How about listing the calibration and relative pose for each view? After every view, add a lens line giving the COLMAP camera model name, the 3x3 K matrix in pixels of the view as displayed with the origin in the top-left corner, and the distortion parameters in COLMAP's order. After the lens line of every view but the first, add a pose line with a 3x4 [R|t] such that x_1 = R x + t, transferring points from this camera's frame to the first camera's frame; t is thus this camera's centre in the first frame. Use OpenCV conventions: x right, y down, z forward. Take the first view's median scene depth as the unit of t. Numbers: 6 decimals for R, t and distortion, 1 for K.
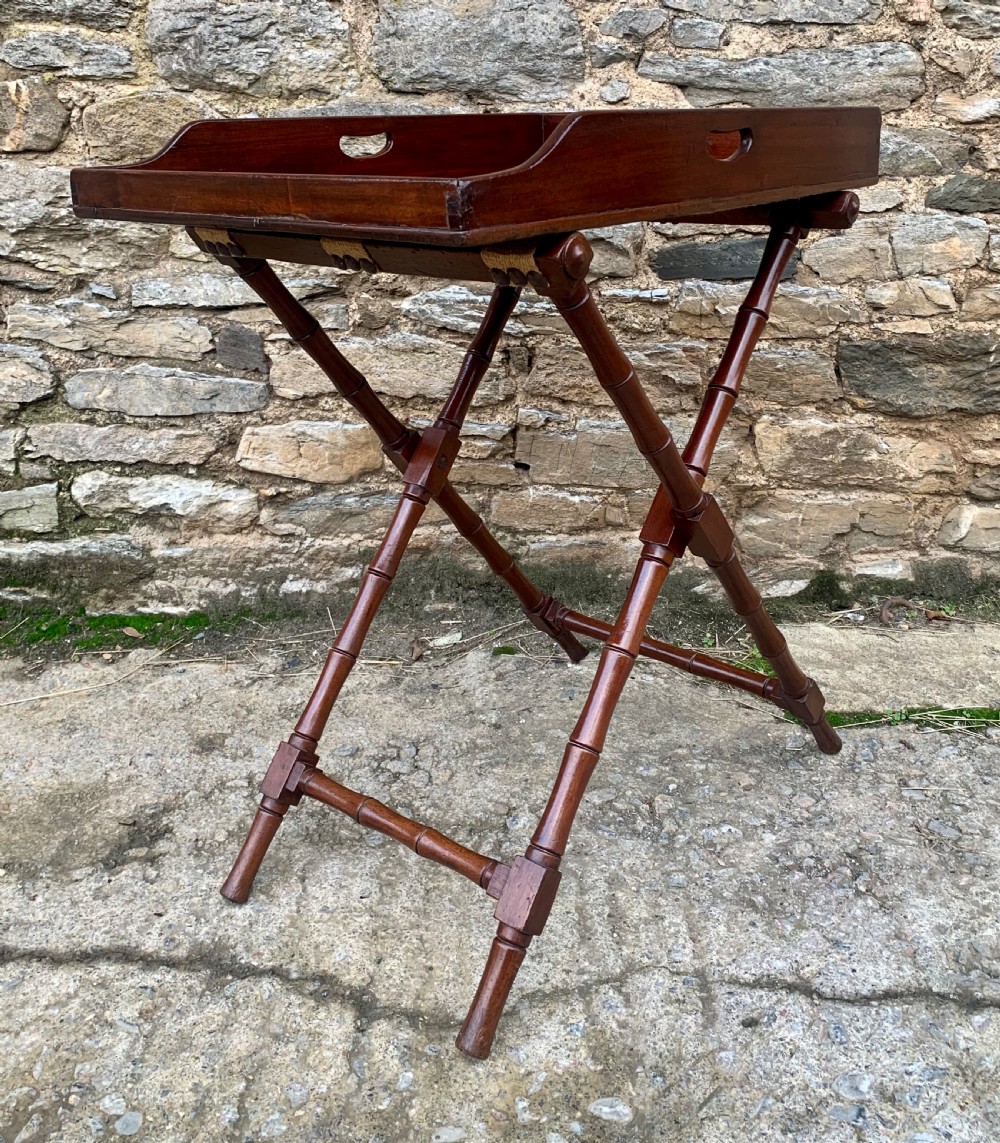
lens RADIAL K [[1116.4, 0, 537.5], [0, 1116.4, 464.3], [0, 0, 1]] dist [0.021935, 0.000000]
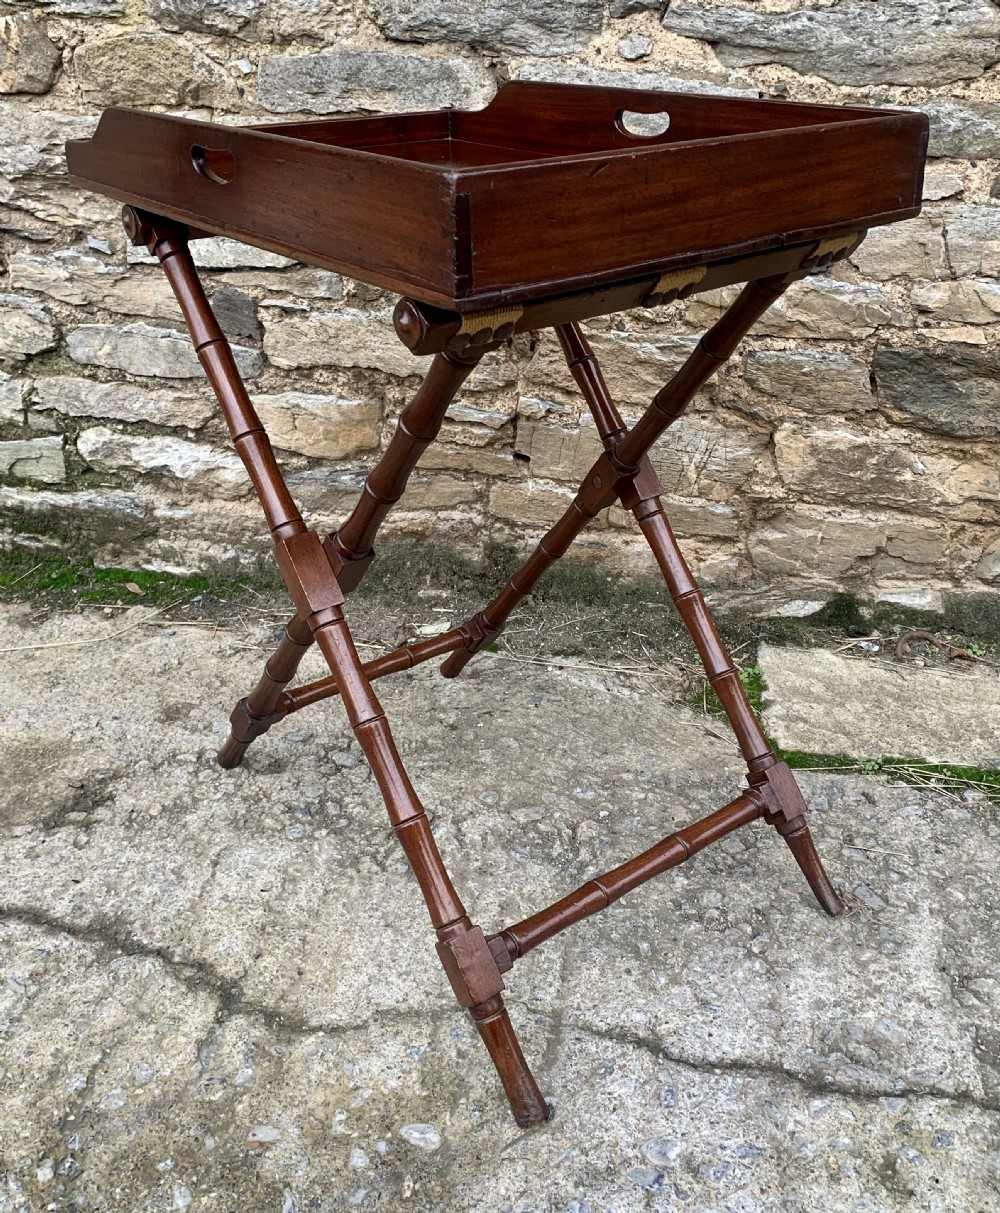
lens RADIAL K [[1177.8, 0, 532.9], [0, 1177.8, 567.2], [0, 0, 1]] dist [0.020085, 0.000000]
pose [[0.985348, 0.093071, -0.142925, 0.158407], [-0.069925, 0.984767, 0.159199, -0.070680], [0.155564, -0.146873, 0.976846, 0.016586]]
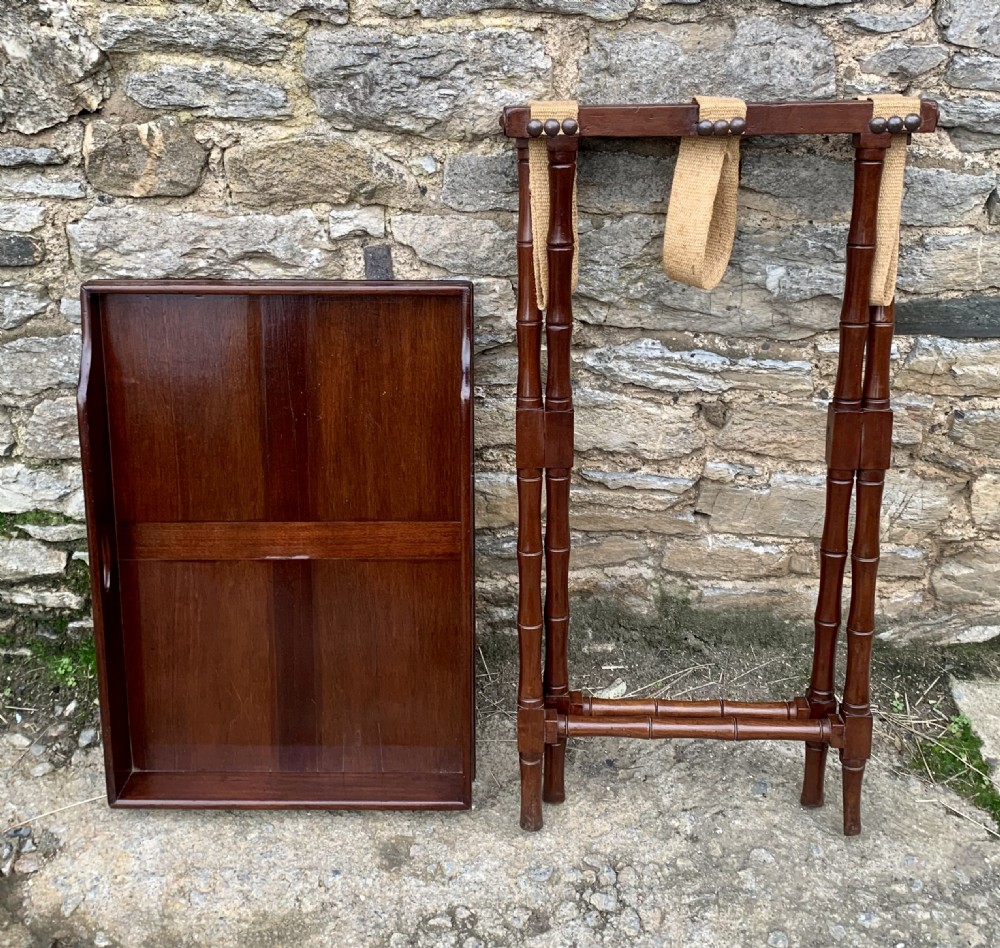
lens RADIAL K [[1215.9, 0, 481.0], [0, 1215.9, 386.1], [0, 0, 1]] dist [0.035454, 0.000000]
pose [[0.999828, 0.015448, -0.010228, -0.198966], [-0.012547, 0.970765, 0.239703, -0.358829], [0.013632, -0.239533, 0.970792, 0.079885]]
